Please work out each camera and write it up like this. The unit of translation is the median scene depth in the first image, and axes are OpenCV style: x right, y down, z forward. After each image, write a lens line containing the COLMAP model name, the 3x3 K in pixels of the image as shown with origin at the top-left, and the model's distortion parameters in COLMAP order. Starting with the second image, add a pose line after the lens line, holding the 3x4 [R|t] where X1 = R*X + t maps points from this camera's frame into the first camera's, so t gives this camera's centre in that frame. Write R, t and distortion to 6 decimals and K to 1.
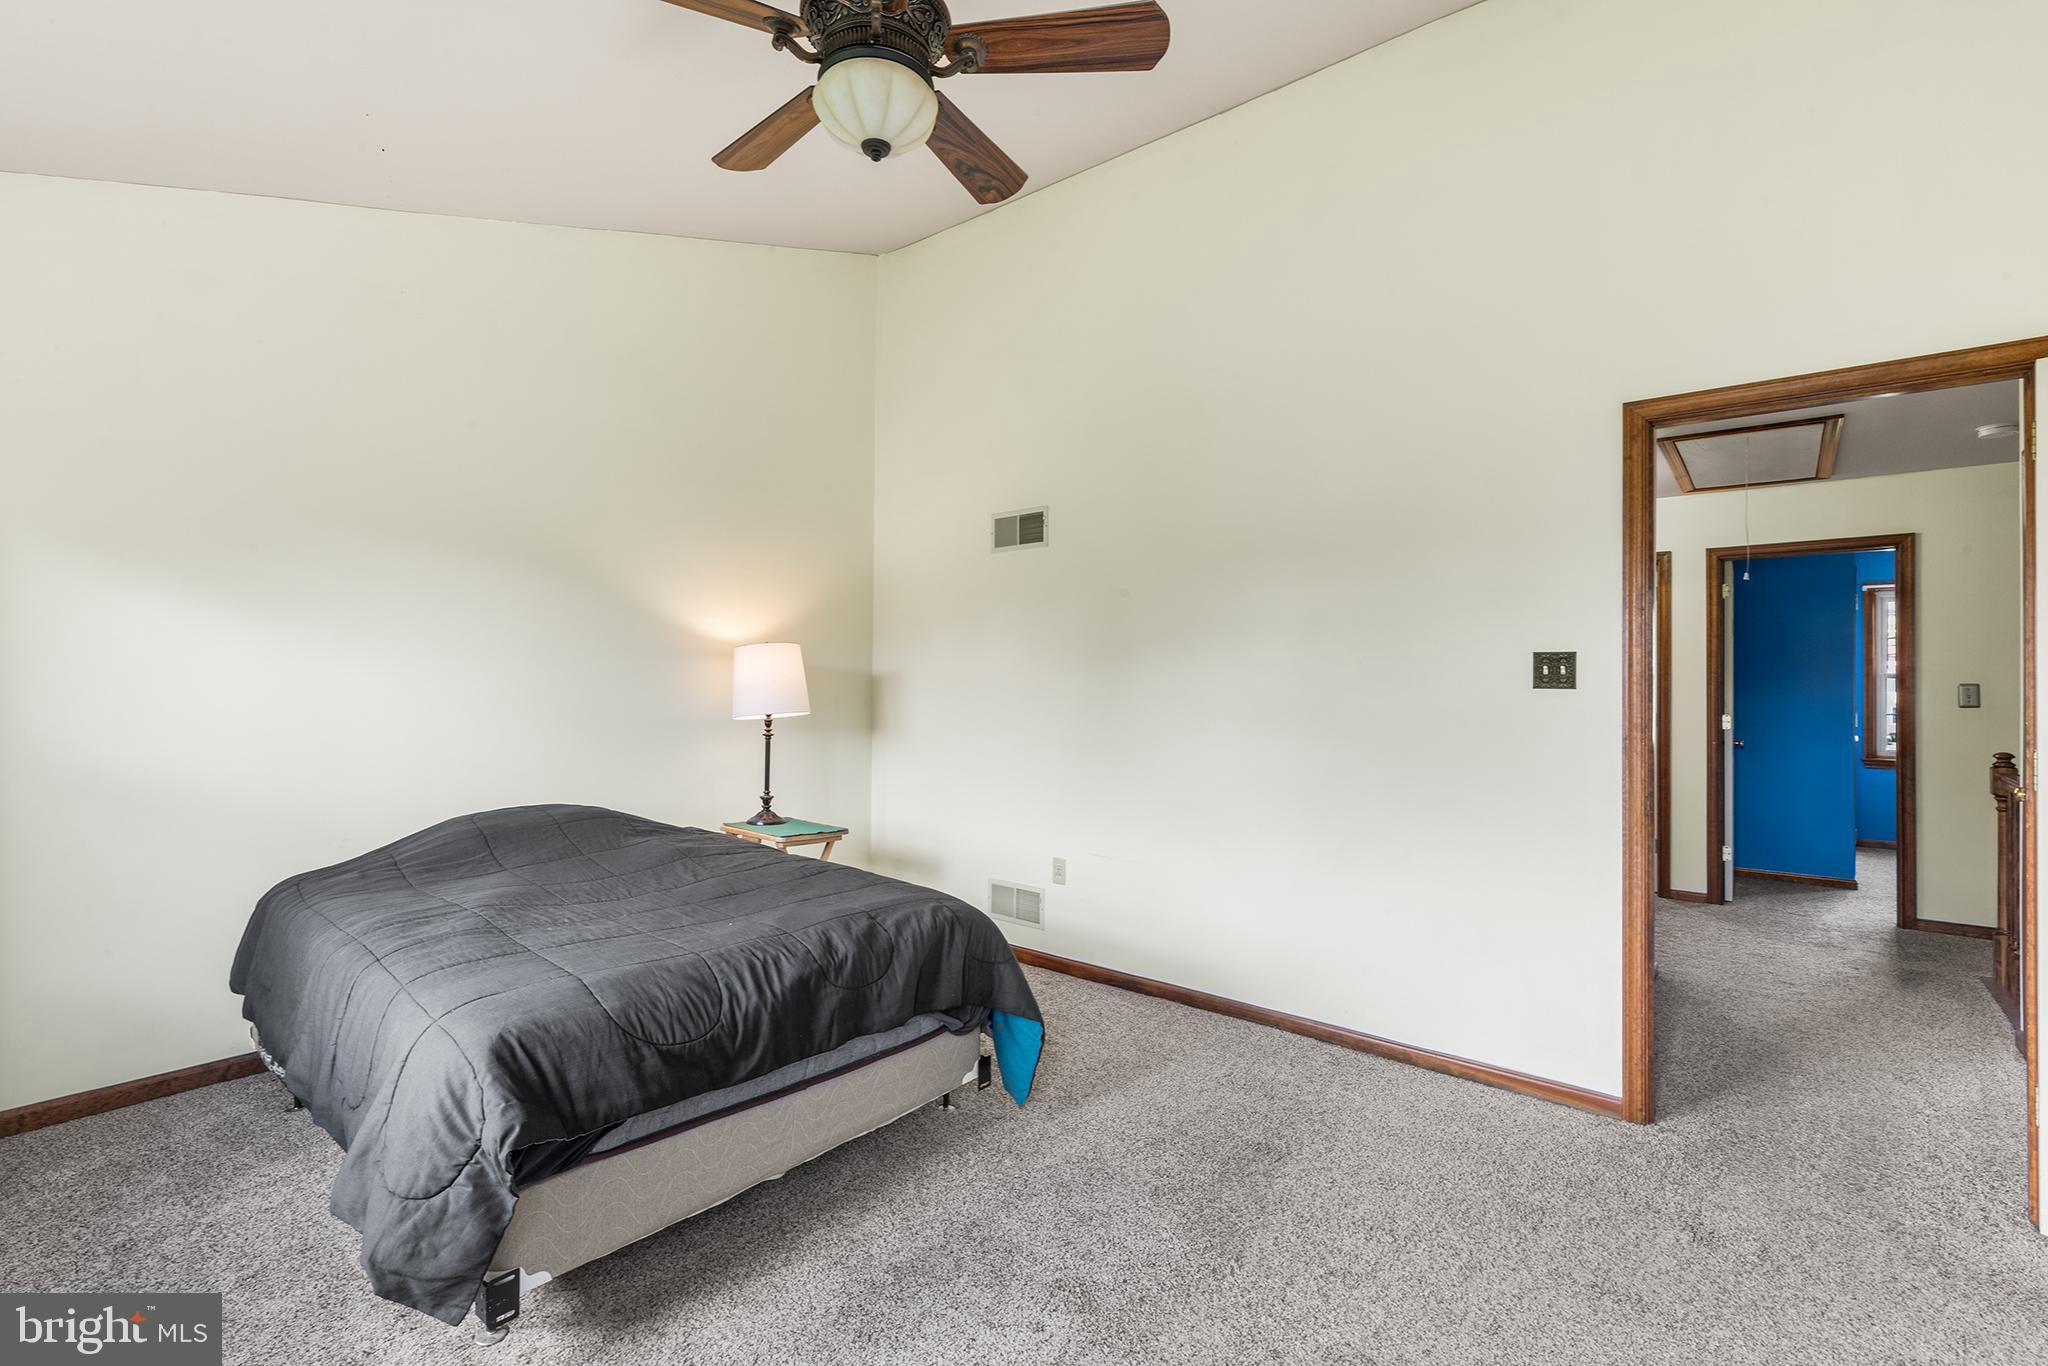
lens RADIAL K [[939.2, 0, 1022.7], [0, 939.2, 671.6], [0, 0, 1]] dist [0.005896, -0.000270]
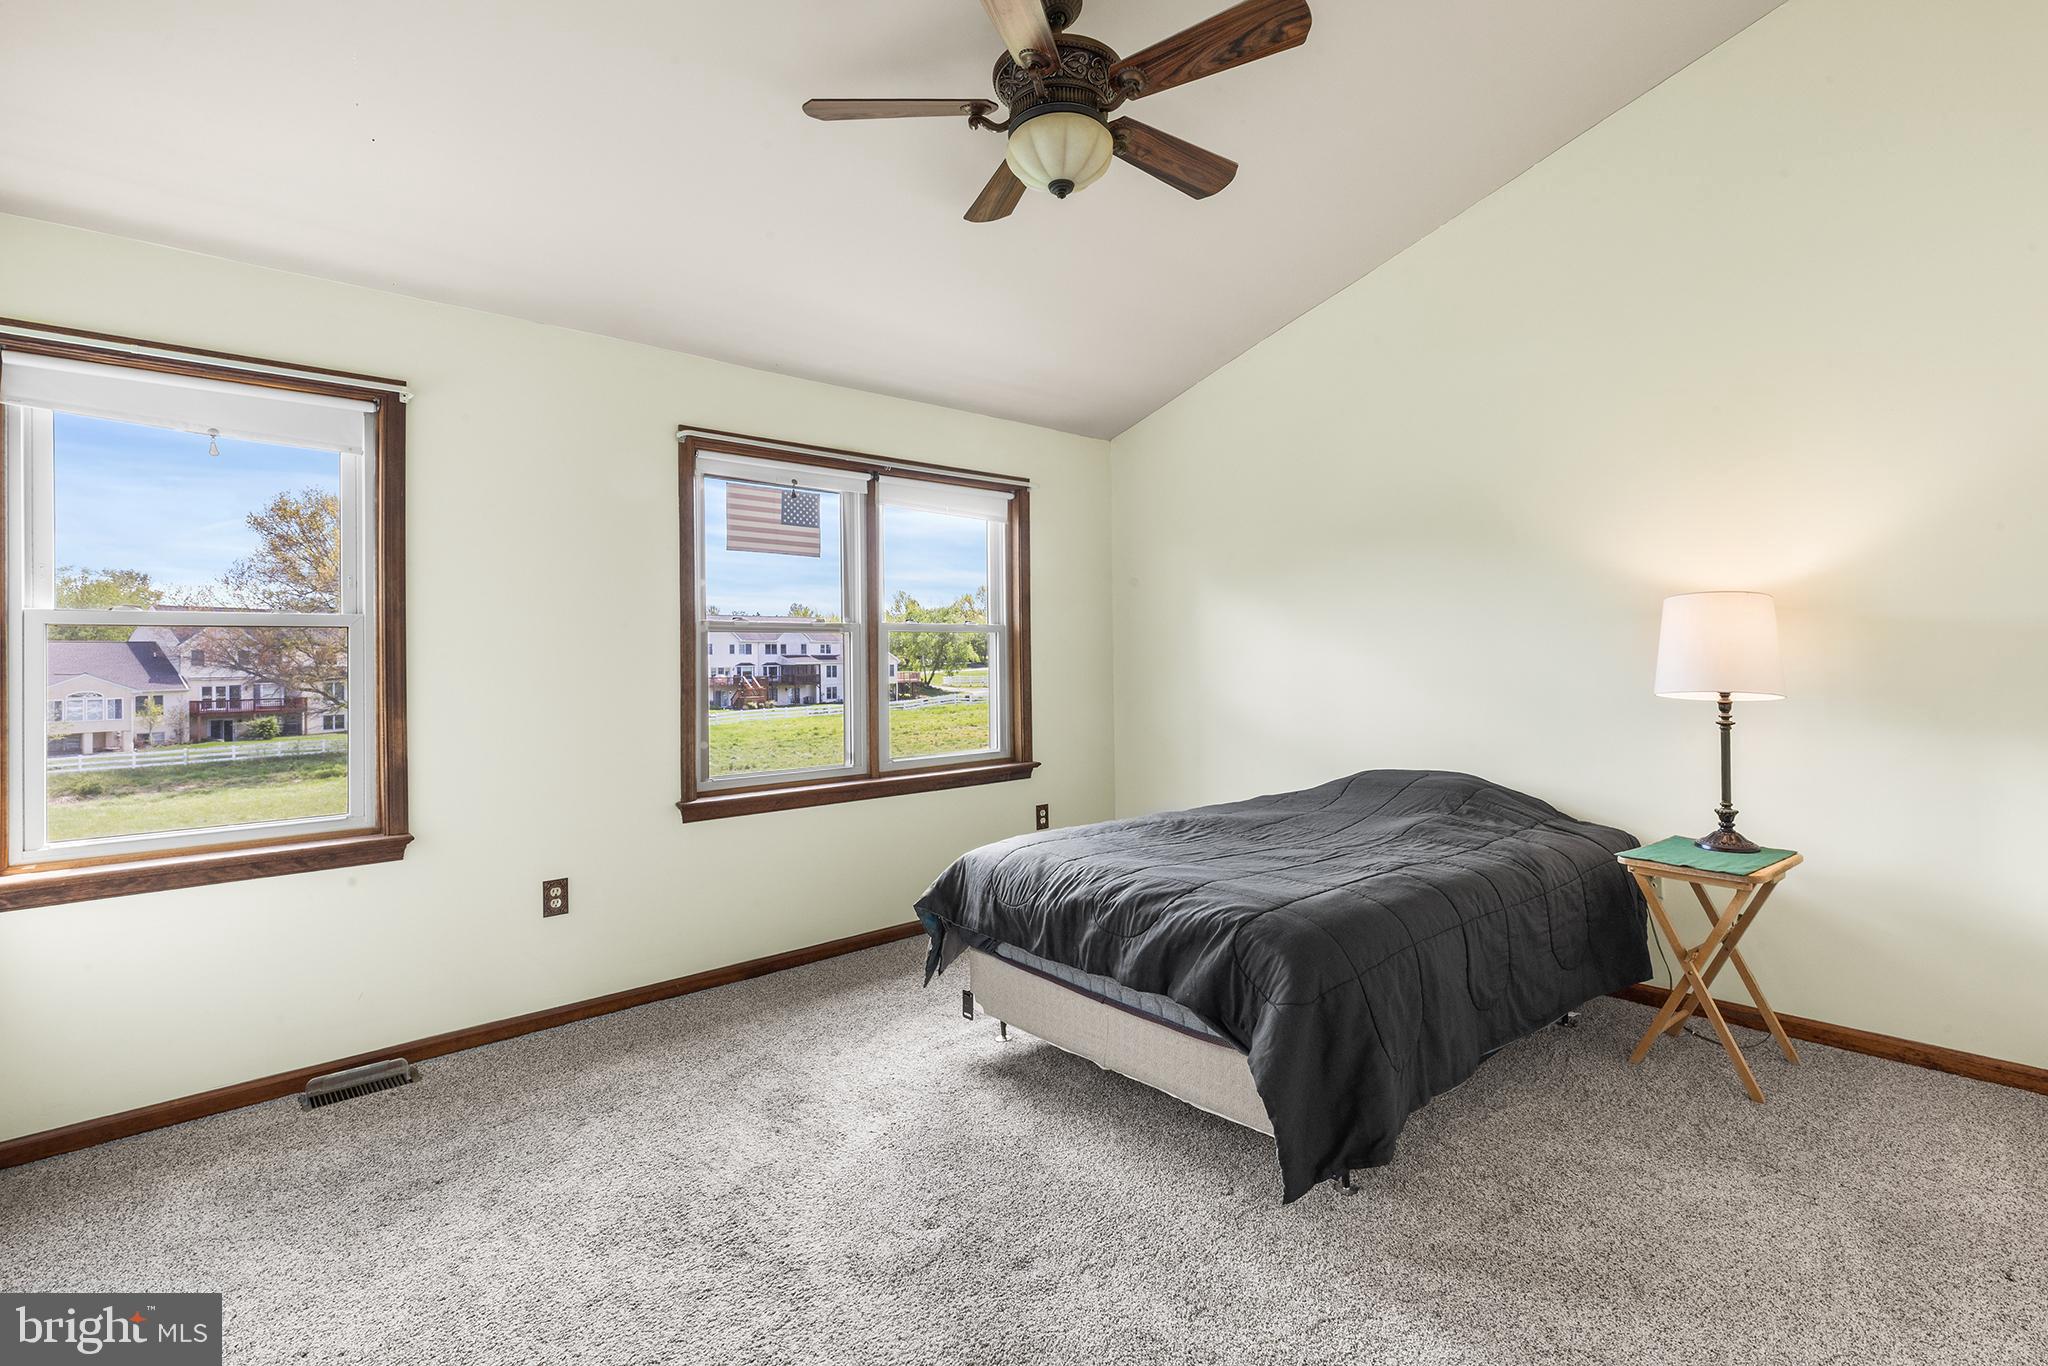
lens RADIAL K [[939.2, 0, 1022.9], [0, 939.2, 647.6], [0, 0, 1]] dist [0.005896, -0.000270]
pose [[-0.147562, -0.019145, -0.988867, 0.813764], [0.024232, 0.999443, -0.022966, 0.022118], [0.988756, -0.027351, -0.147016, 0.932043]]
